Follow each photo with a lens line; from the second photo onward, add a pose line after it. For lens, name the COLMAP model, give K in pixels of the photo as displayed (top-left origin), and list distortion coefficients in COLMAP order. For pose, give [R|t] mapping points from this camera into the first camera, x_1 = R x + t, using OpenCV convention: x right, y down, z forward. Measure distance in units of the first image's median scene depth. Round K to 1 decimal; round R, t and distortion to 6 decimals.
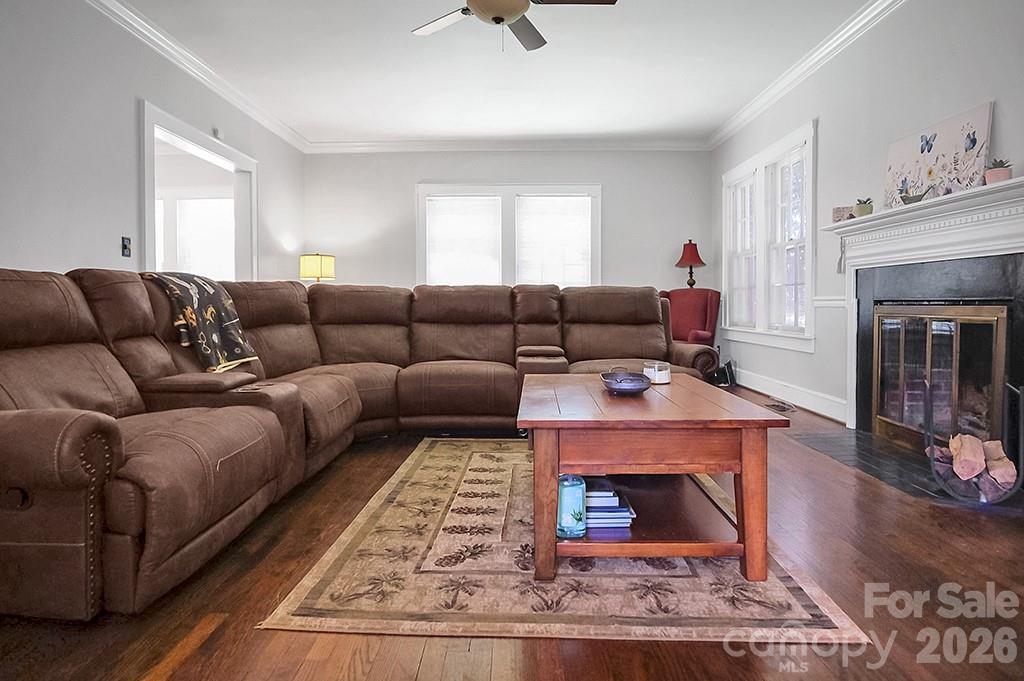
lens RADIAL K [[596.9, 0, 510.4], [0, 596.9, 321.7], [0, 0, 1]] dist [-0.036194, 0.001909]
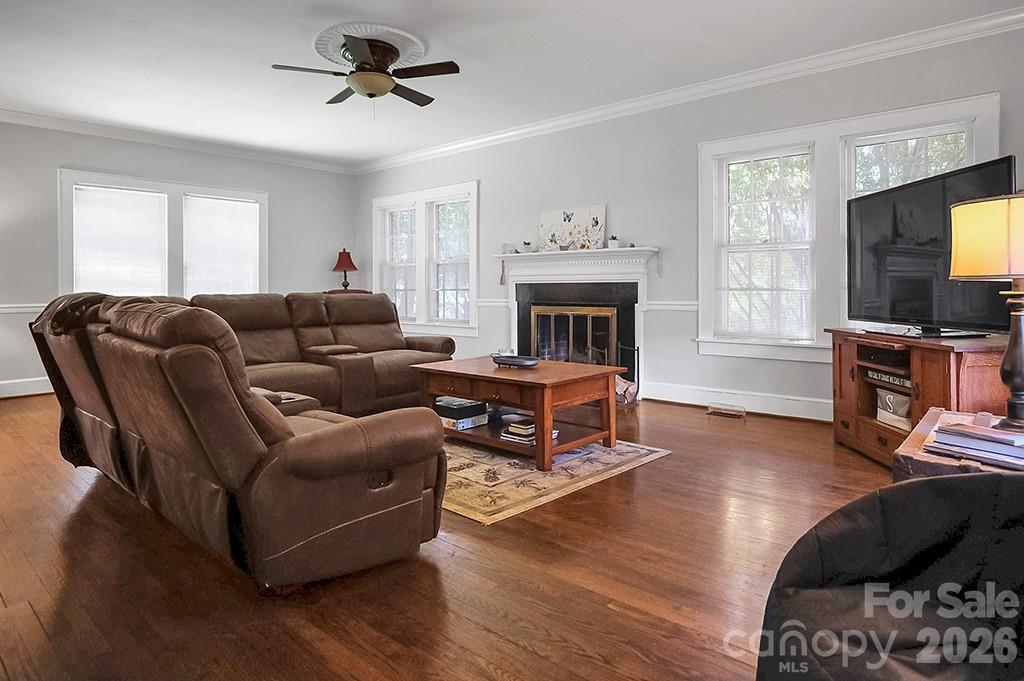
lens RADIAL K [[596.9, 0, 510.4], [0, 596.9, 321.7], [0, 0, 1]] dist [-0.036194, 0.001909]
pose [[0.657092, -0.045890, 0.752412, -0.484379], [0.027347, 0.998939, 0.037043, -0.033042], [-0.753314, -0.003764, 0.657650, -0.046682]]
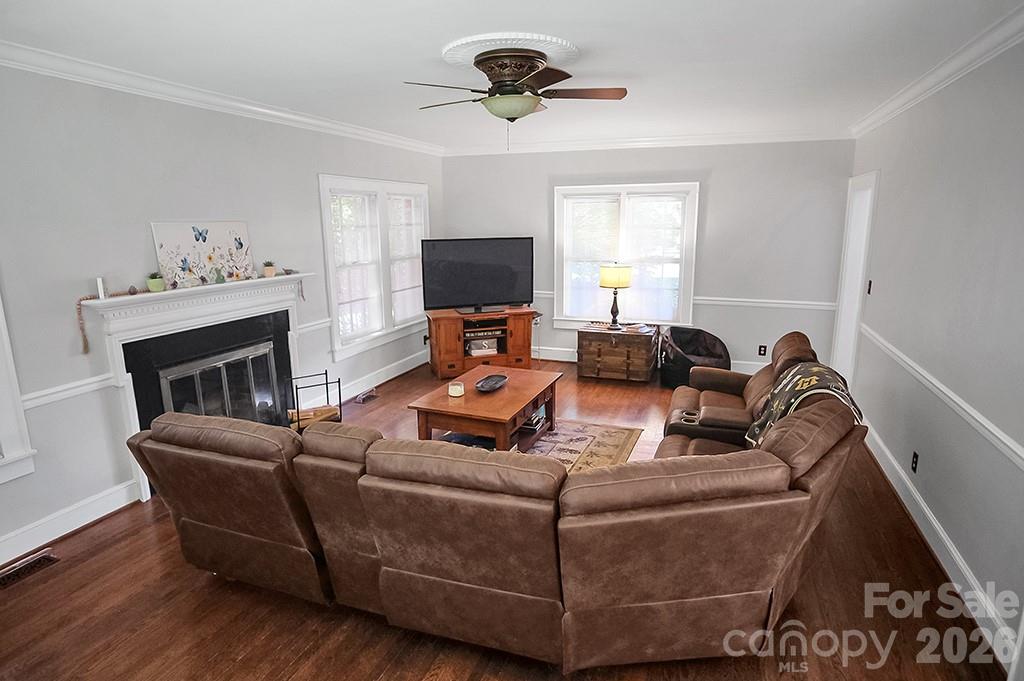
lens RADIAL K [[569.1, 0, 512.0], [0, 569.1, 340.5], [0, 0, 1]] dist [-0.000092, 0.000020]
pose [[-0.940278, -0.060256, 0.335032, -0.226216], [0.021146, 0.971969, 0.234158, -0.216375], [-0.339750, 0.227258, -0.912647, 1.192211]]
